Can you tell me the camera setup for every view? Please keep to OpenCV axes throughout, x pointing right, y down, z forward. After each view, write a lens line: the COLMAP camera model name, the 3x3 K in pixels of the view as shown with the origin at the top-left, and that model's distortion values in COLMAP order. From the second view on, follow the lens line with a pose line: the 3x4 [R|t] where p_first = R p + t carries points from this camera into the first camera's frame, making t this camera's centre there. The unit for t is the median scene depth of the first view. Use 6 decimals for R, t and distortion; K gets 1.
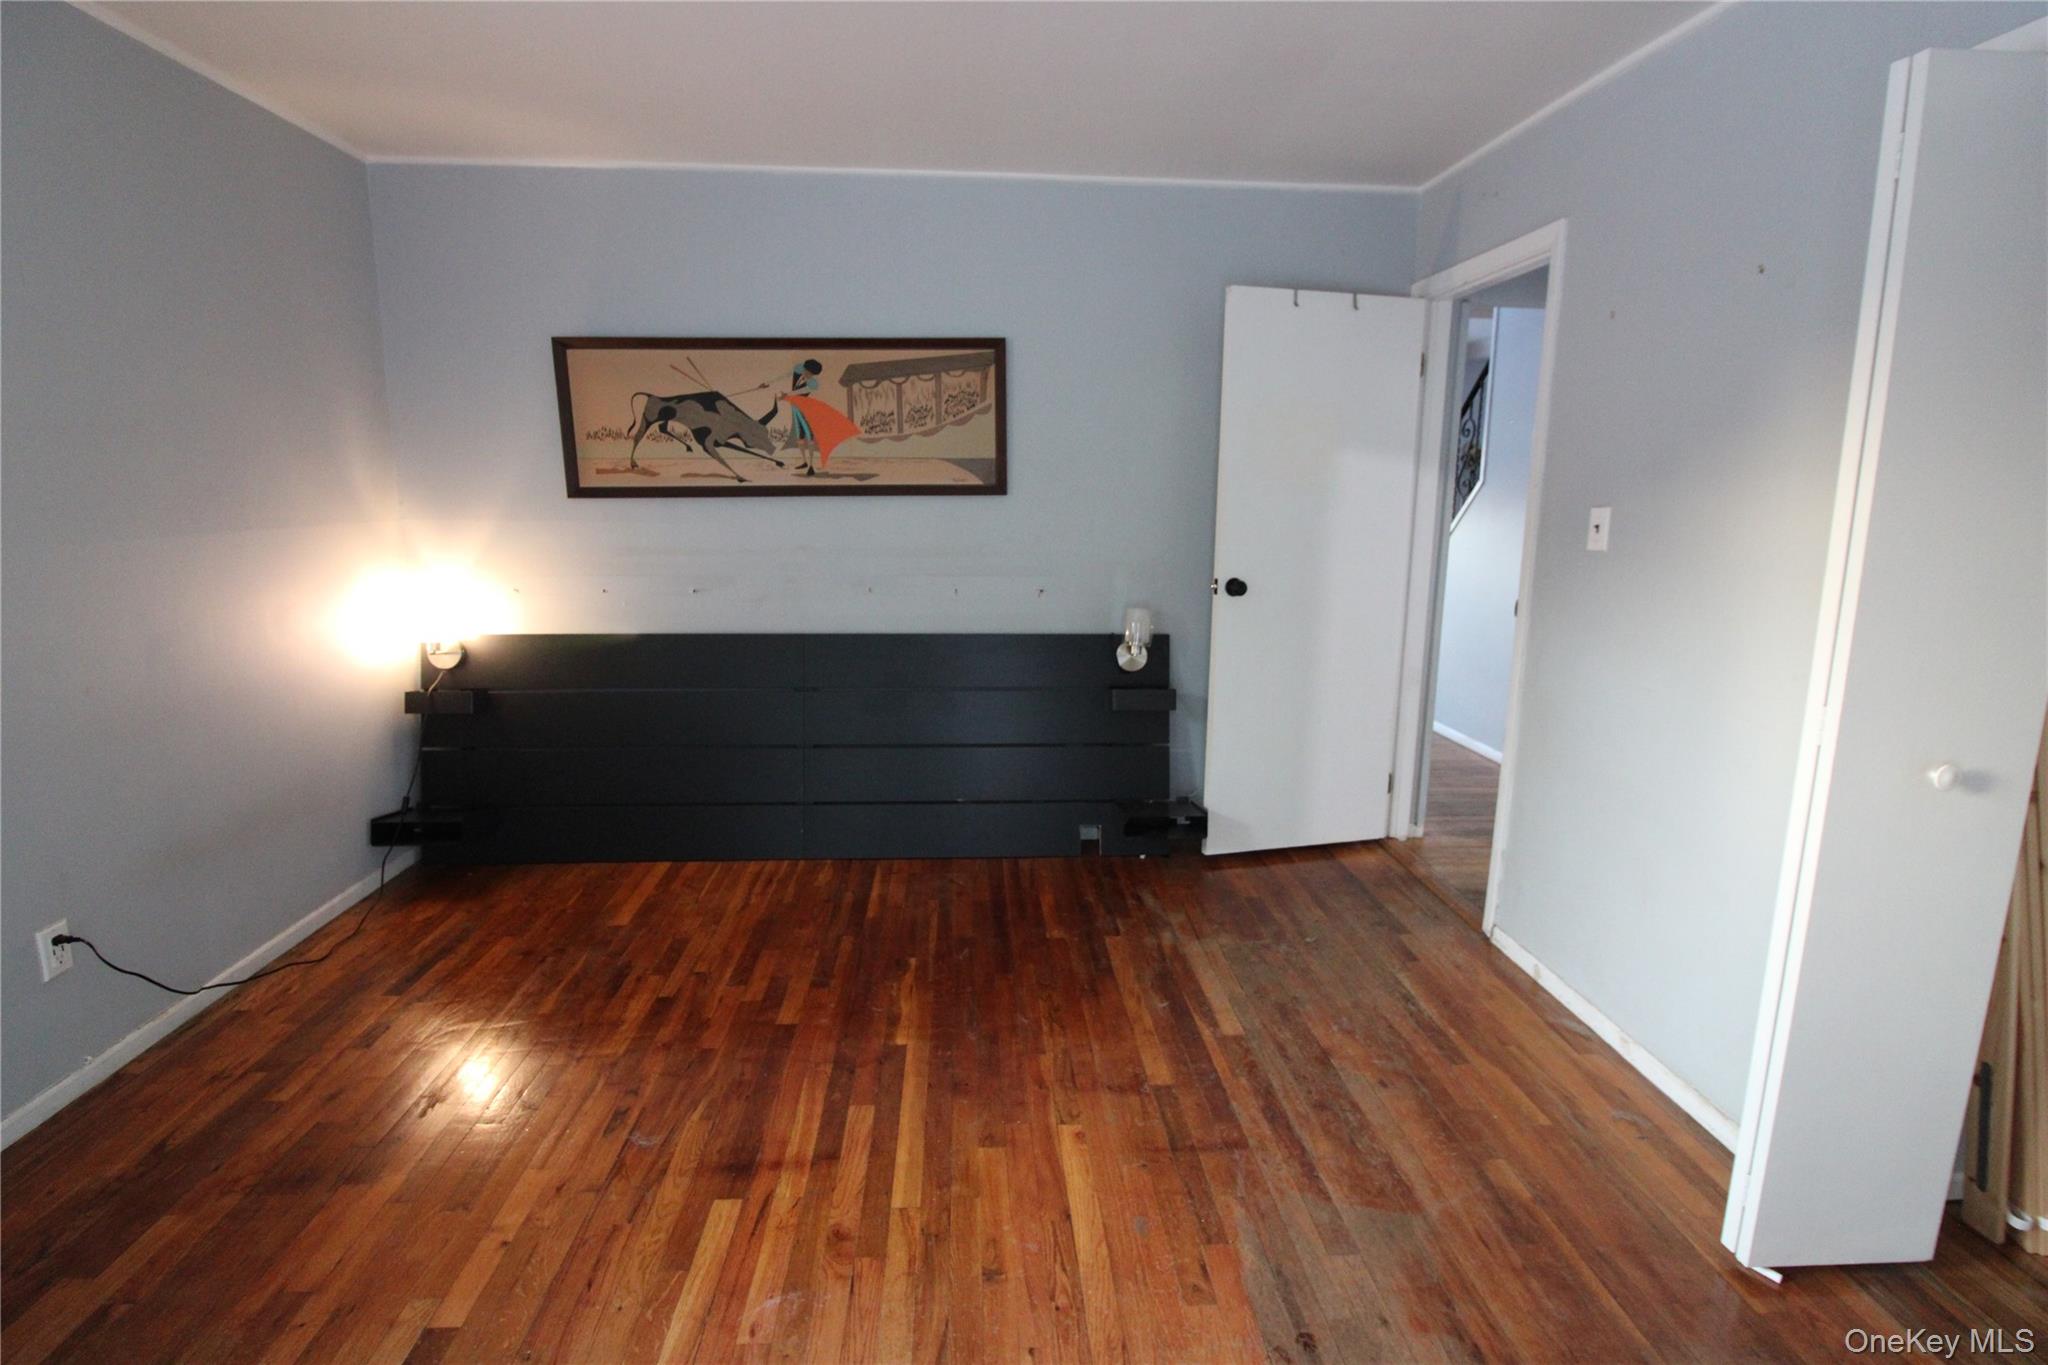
lens RADIAL K [[946.5, 0, 1013.4], [0, 946.5, 644.2], [0, 0, 1]] dist [-0.002898, -0.010230]
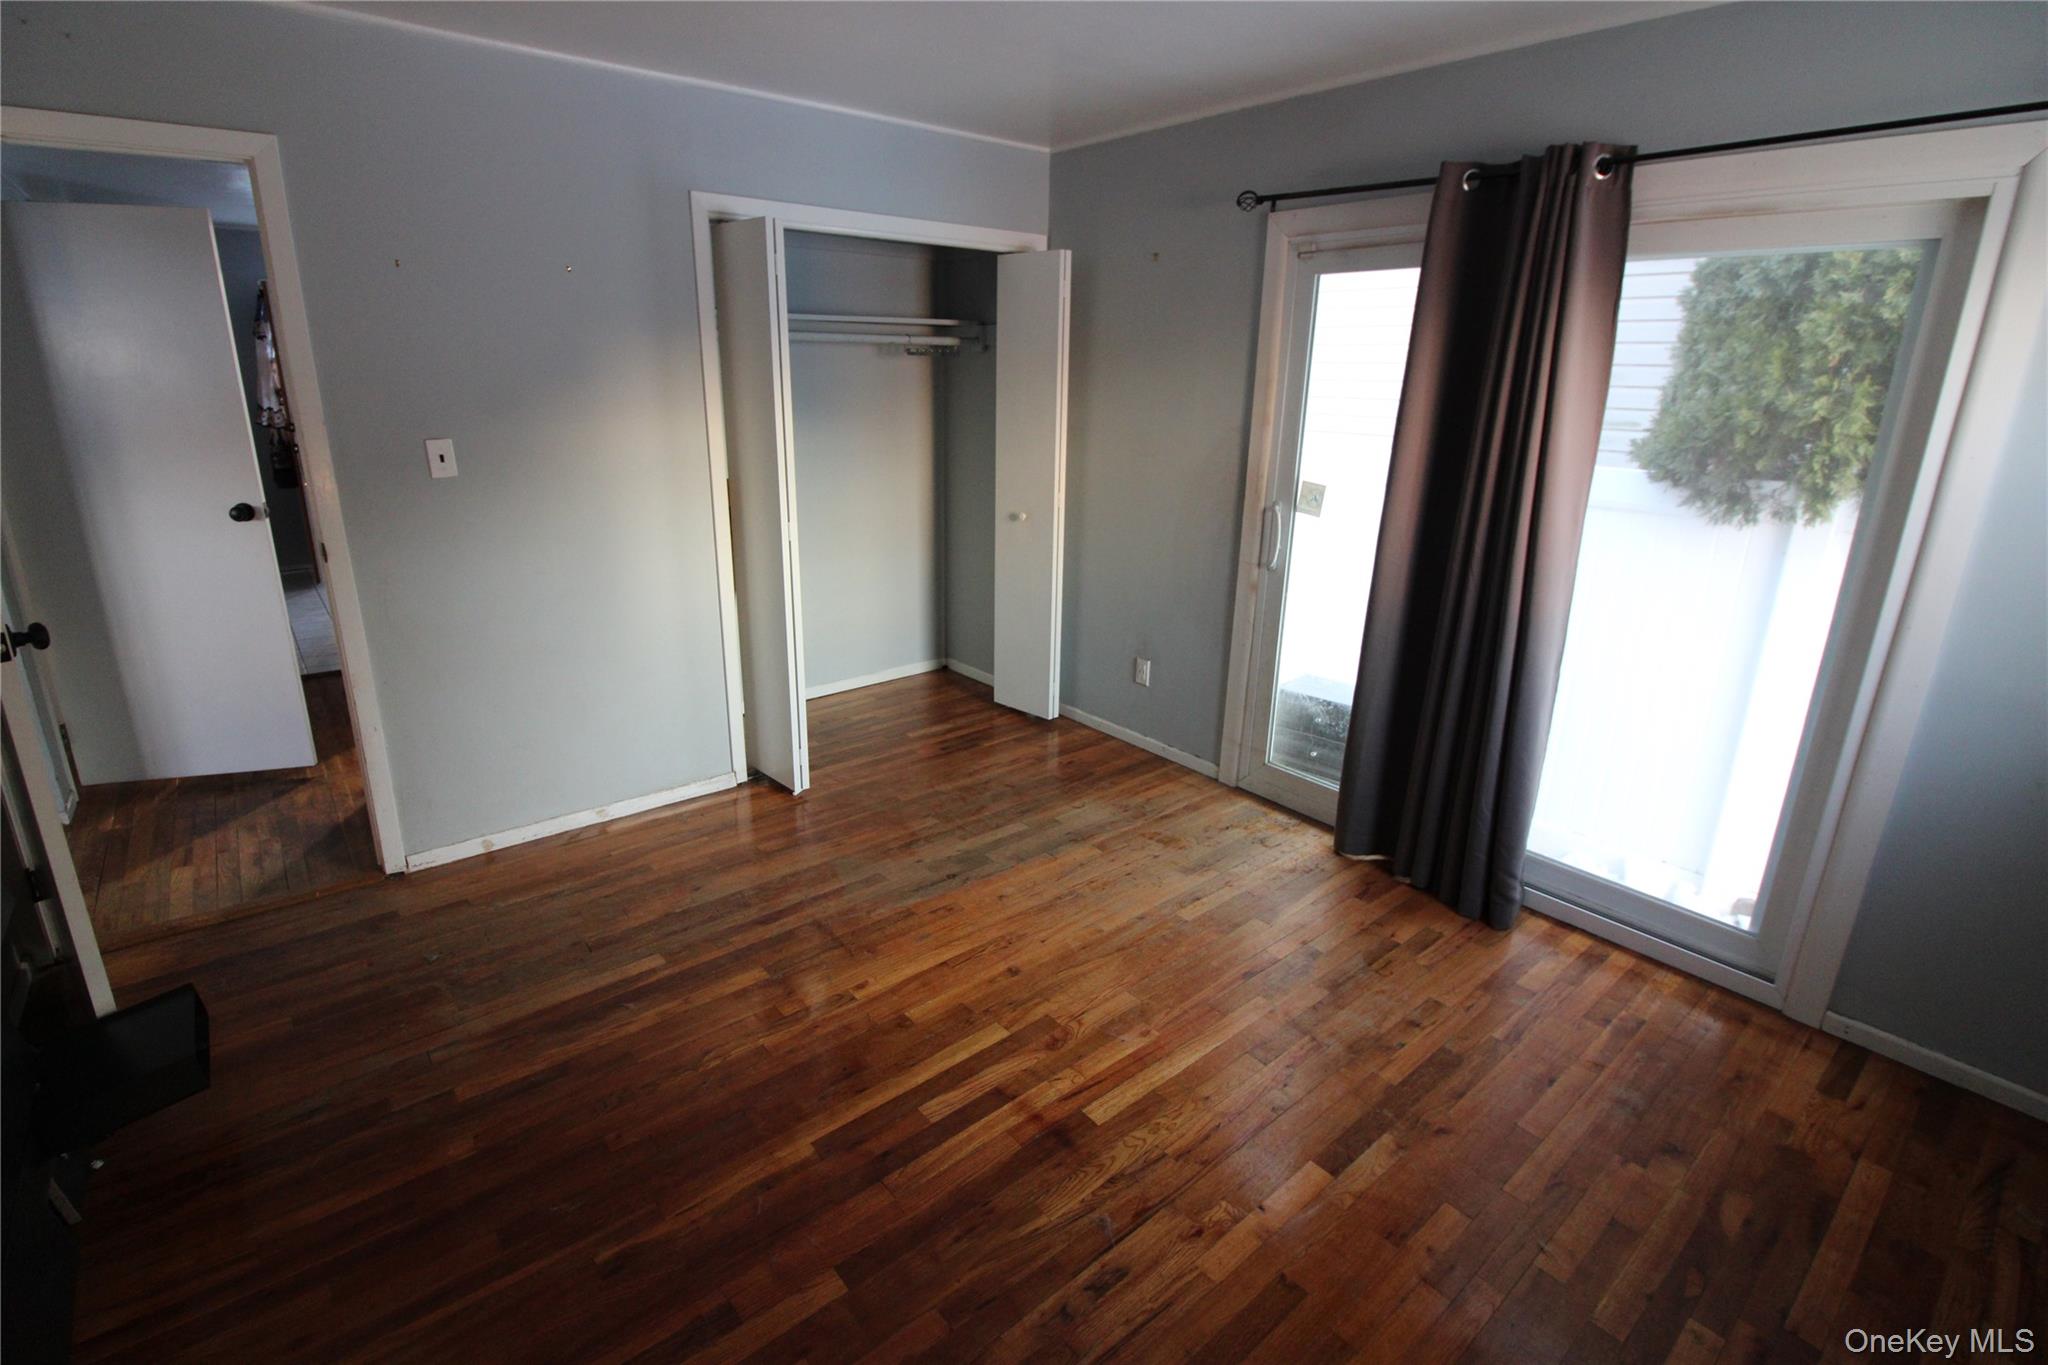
lens RADIAL K [[946.5, 0, 1013.4], [0, 946.5, 644.2], [0, 0, 1]] dist [-0.002898, -0.010230]
pose [[-0.592555, -0.246460, 0.766900, -0.859524], [0.106744, 0.919624, 0.378018, -0.325844], [-0.798426, 0.305858, -0.518620, 1.310436]]
